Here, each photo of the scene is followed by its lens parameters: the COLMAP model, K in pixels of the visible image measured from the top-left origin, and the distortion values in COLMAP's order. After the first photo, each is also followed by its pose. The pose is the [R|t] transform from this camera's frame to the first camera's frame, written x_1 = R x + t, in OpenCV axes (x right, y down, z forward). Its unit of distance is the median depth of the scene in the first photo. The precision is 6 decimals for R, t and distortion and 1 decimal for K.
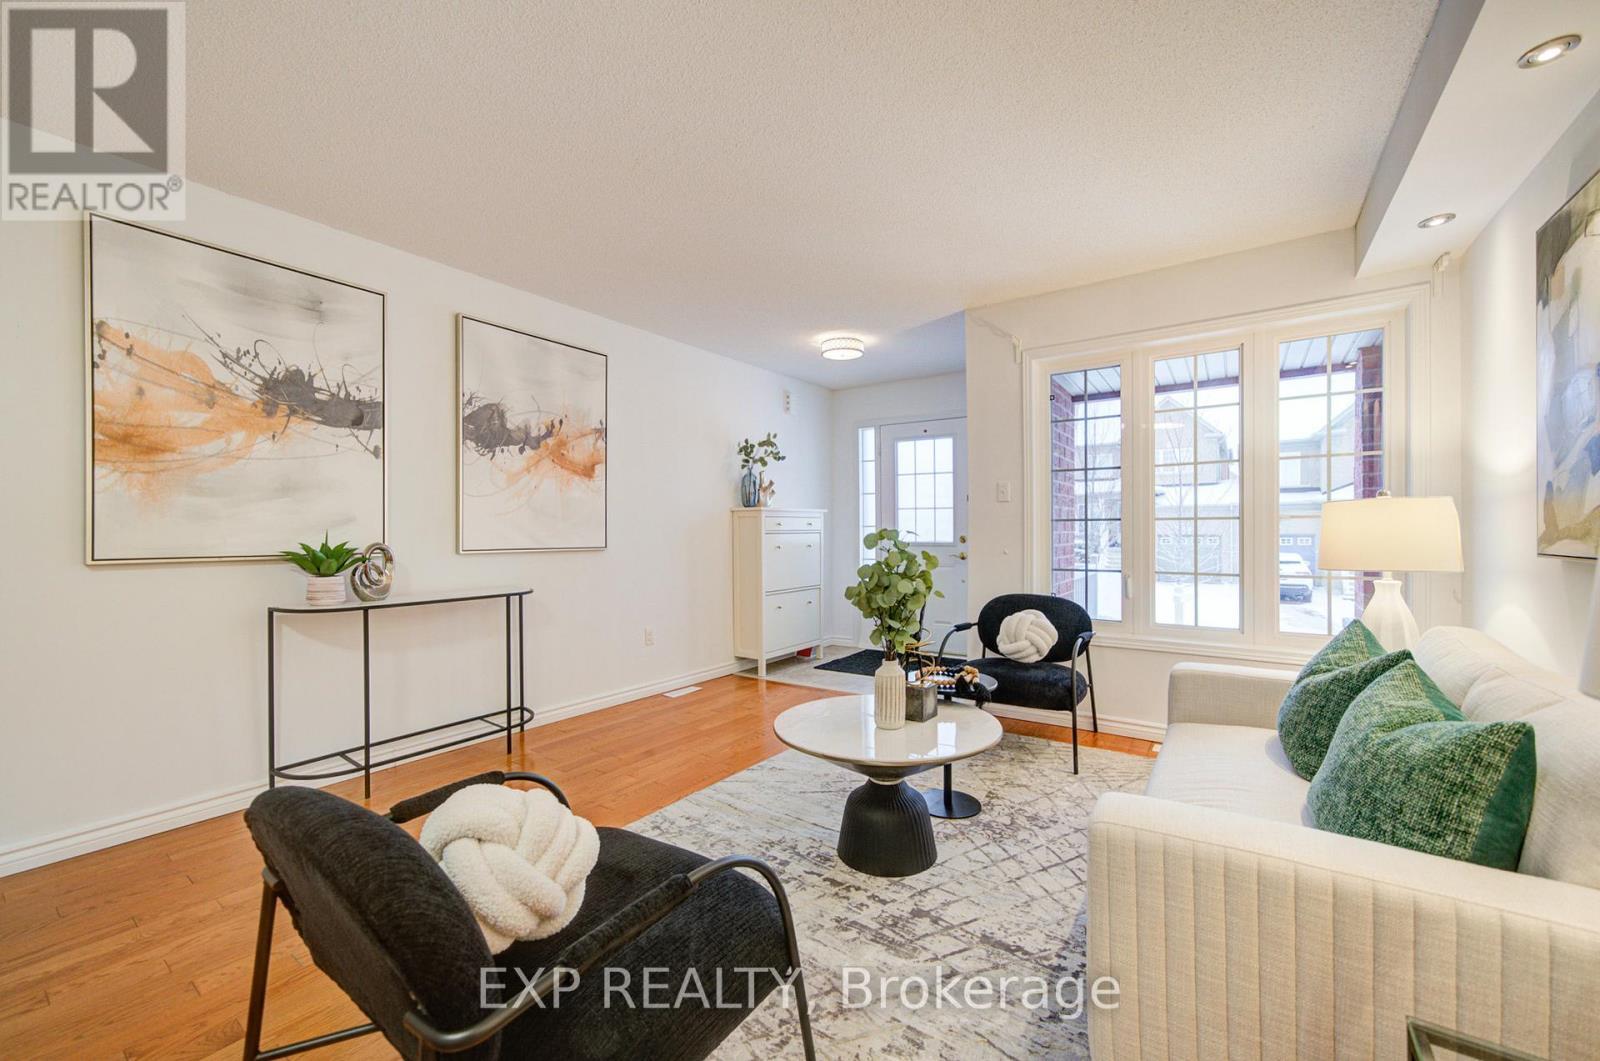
lens RADIAL K [[630.1, 0, 797.8], [0, 630.1, 537.0], [0, 0, 1]] dist [-0.008192, 0.000227]
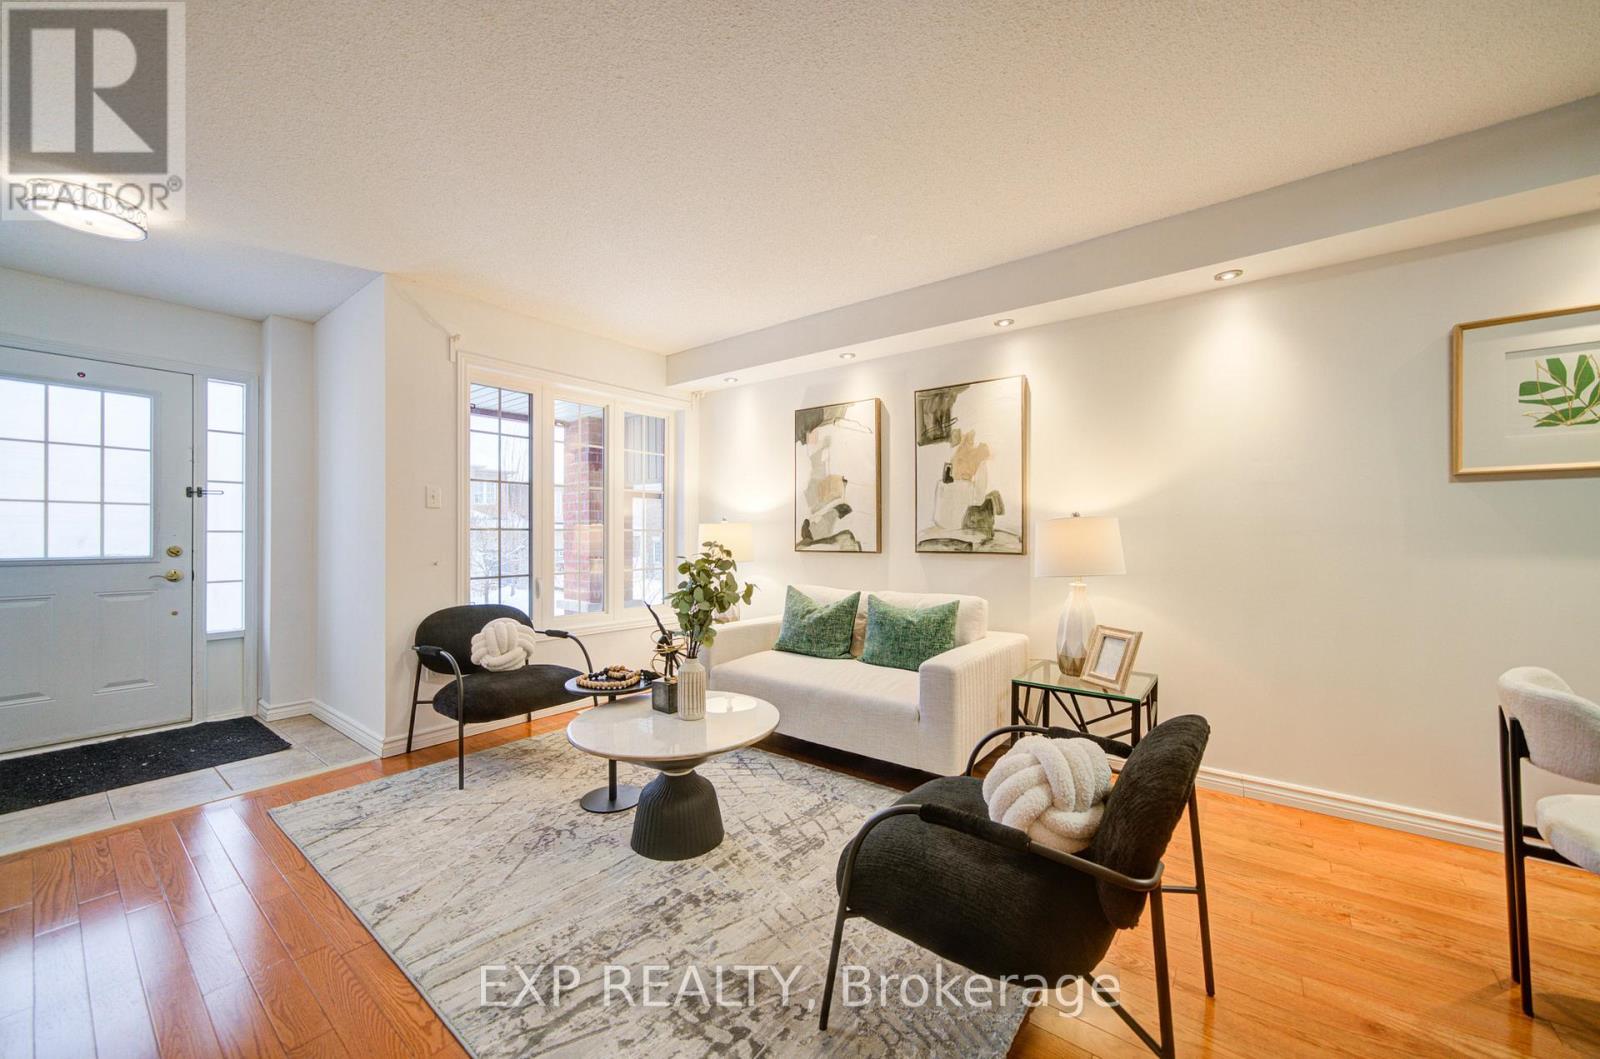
lens RADIAL K [[600.0, 0, 802.6], [0, 600.0, 542.1], [0, 0, 1]] dist [0.008357, 0.000449]
pose [[0.042349, -0.008933, 0.999063, -0.610699], [0.007460, 0.999935, 0.008624, -0.012443], [-0.999075, 0.007088, 0.042413, 0.508161]]
